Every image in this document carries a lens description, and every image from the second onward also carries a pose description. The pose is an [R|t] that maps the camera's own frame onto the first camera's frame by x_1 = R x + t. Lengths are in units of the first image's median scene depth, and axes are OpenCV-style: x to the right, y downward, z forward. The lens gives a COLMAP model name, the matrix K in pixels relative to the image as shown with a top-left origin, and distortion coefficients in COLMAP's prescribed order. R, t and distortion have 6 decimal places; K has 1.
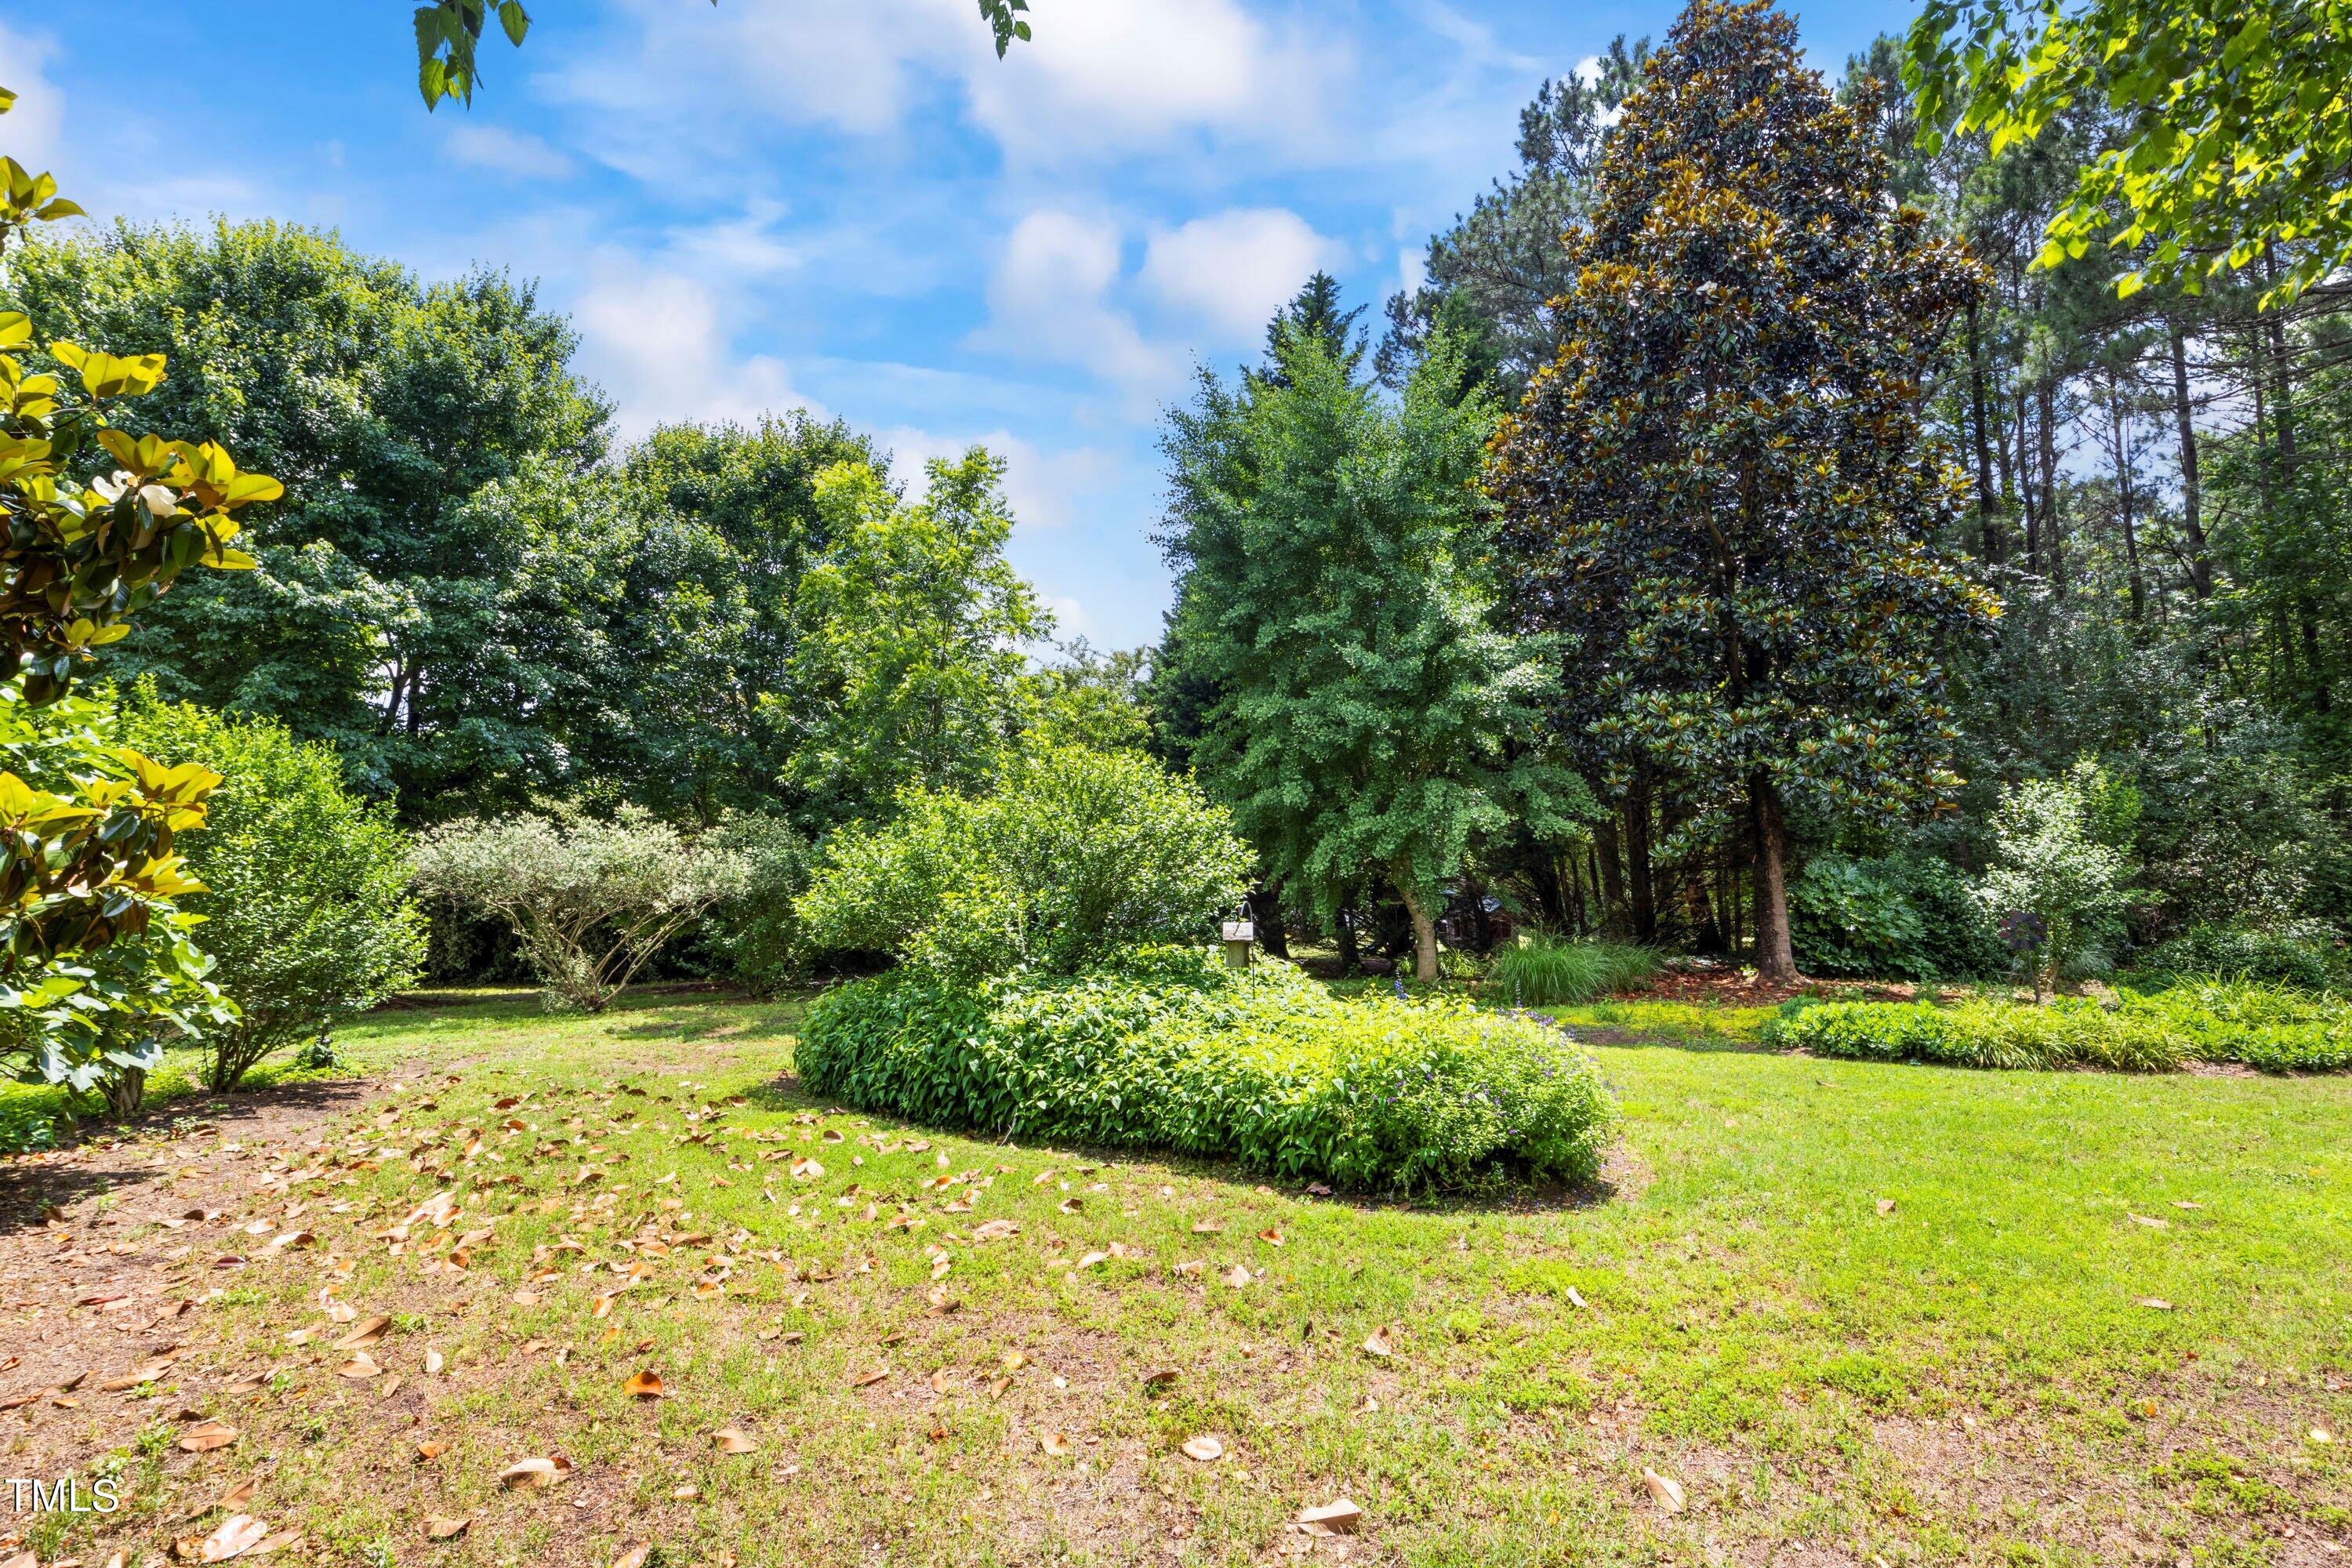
lens RADIAL K [[1164.2, 0, 1178.9], [0, 1164.2, 845.7], [0, 0, 1]] dist [-0.000835, -0.000488]
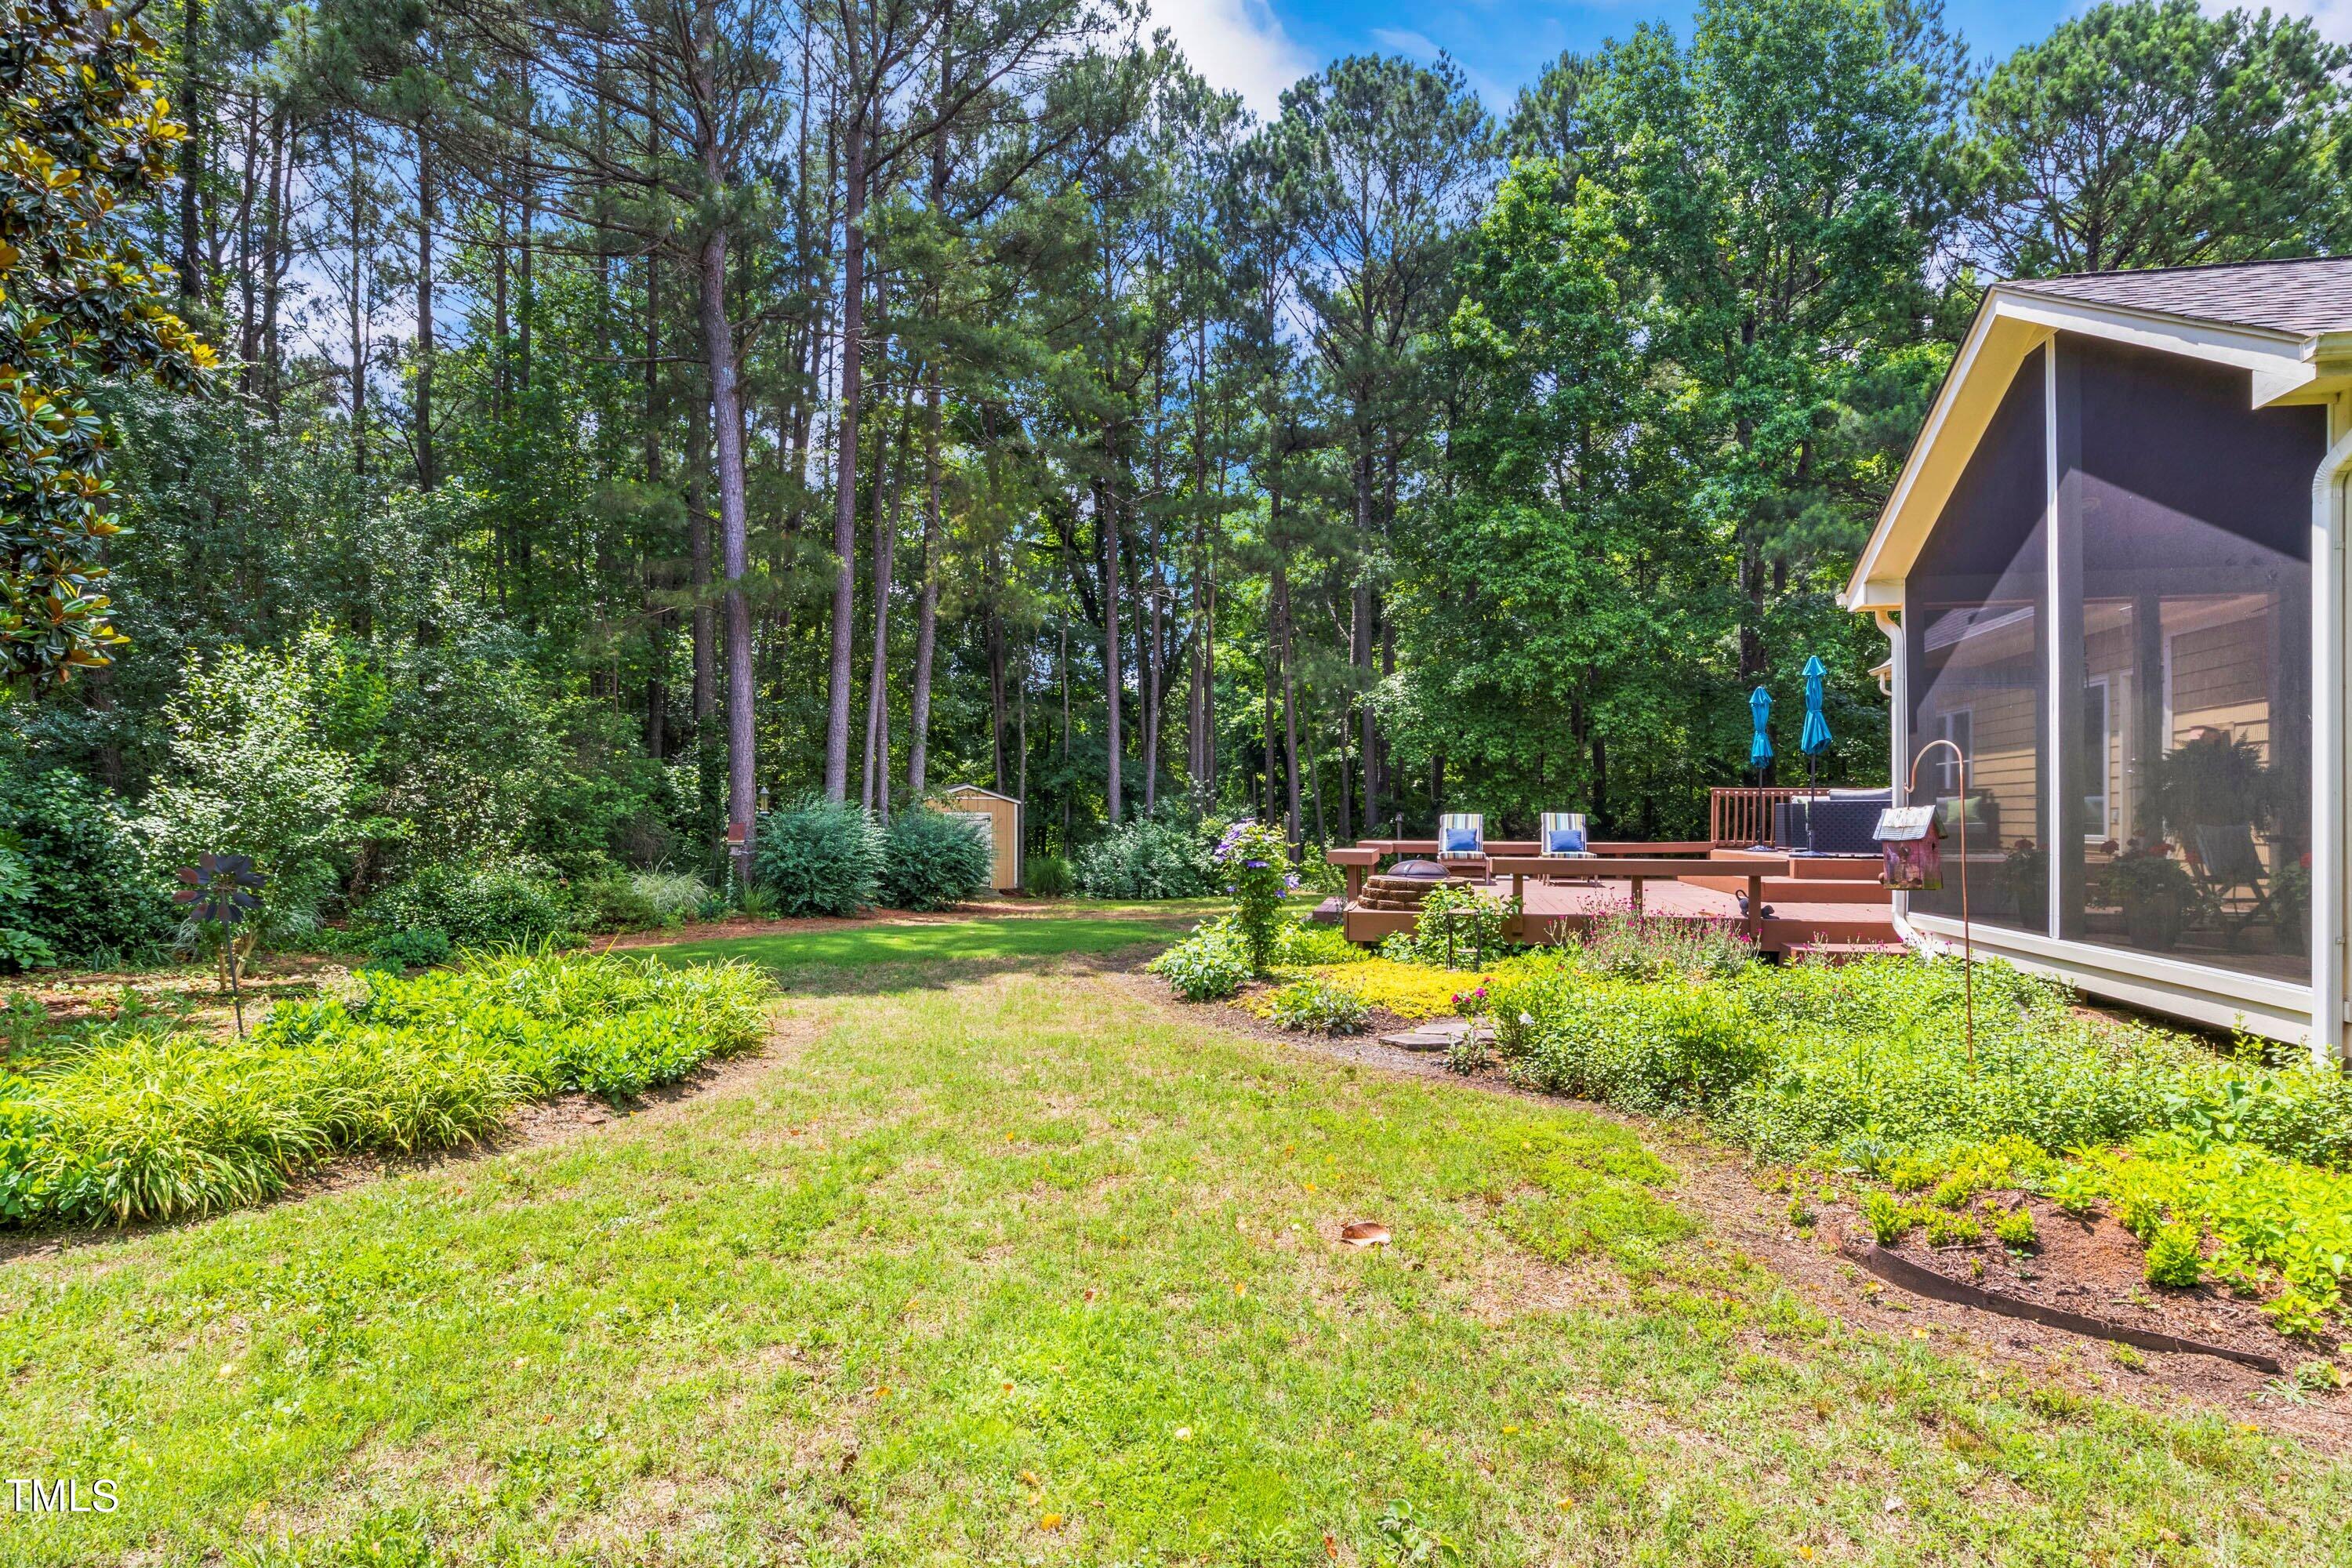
lens RADIAL K [[1225.3, 0, 1174.8], [0, 1225.3, 752.5], [0, 0, 1]] dist [0.000361, -0.010925]
pose [[0.256582, 0.060361, 0.964636, 0.226492], [-0.036026, 0.997952, -0.052863, 0.019226], [-0.965851, -0.021188, 0.258231, 0.335524]]
